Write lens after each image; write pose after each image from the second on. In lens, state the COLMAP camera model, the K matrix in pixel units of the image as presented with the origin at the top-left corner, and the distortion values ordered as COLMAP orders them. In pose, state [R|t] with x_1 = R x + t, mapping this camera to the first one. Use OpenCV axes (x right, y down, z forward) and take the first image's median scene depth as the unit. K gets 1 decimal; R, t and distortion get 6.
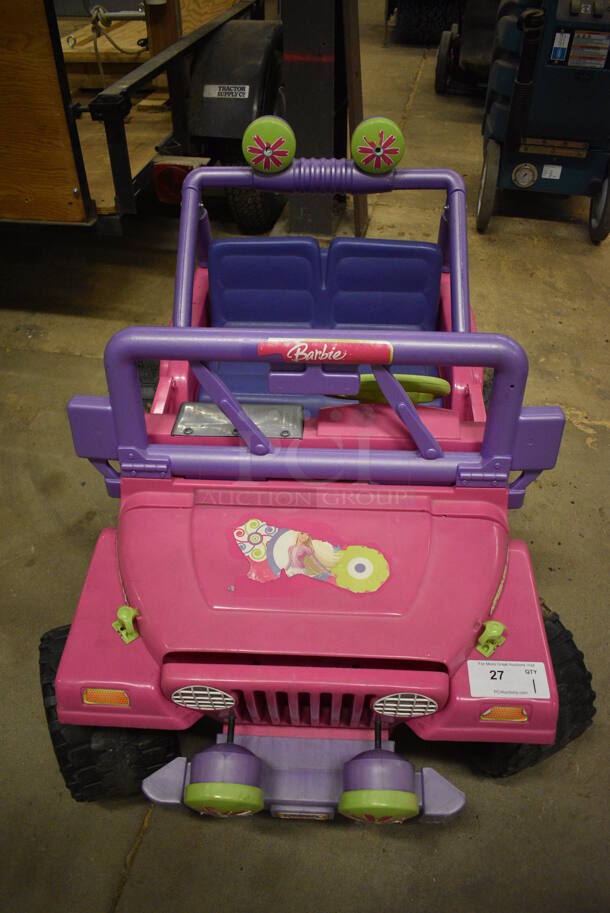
lens RADIAL K [[717.3, 0, 305.0], [0, 717.3, 456.5], [0, 0, 1]] dist [-0.094468, 0.004880]
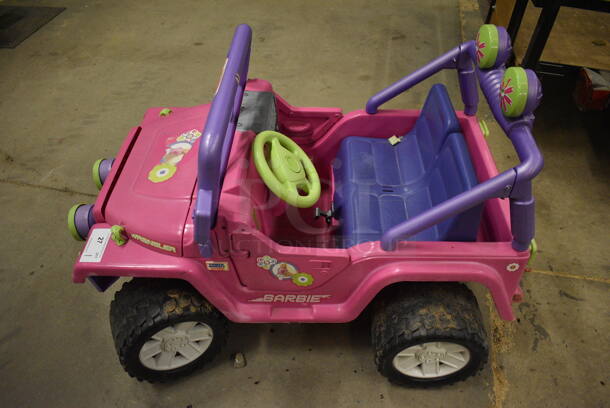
lens RADIAL K [[479.2, 0, 305.0], [0, 479.2, 204.0], [0, 0, 1]] dist [-0.094468, 0.004880]
pose [[0.013356, 0.703250, -0.710817, 0.990688], [-0.695380, 0.517359, 0.498785, -0.658204], [0.718518, 0.487626, 0.495936, 0.670281]]
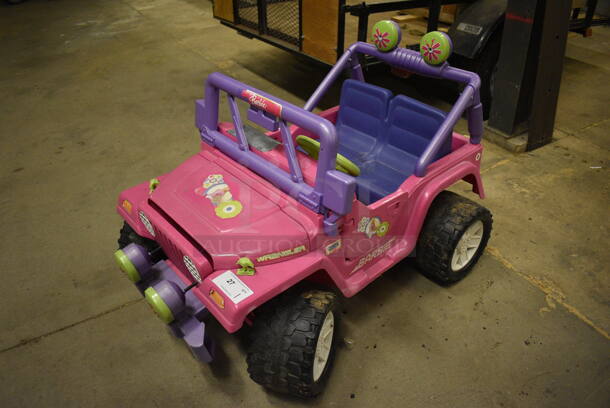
lens RADIAL K [[479.2, 0, 305.0], [0, 479.2, 204.0], [0, 0, 1]] dist [-0.094468, 0.004880]
pose [[0.683530, 0.401481, -0.609590, 0.980035], [-0.492205, 0.870220, 0.021227, 0.013622], [0.539000, 0.285534, 0.792433, 0.068367]]
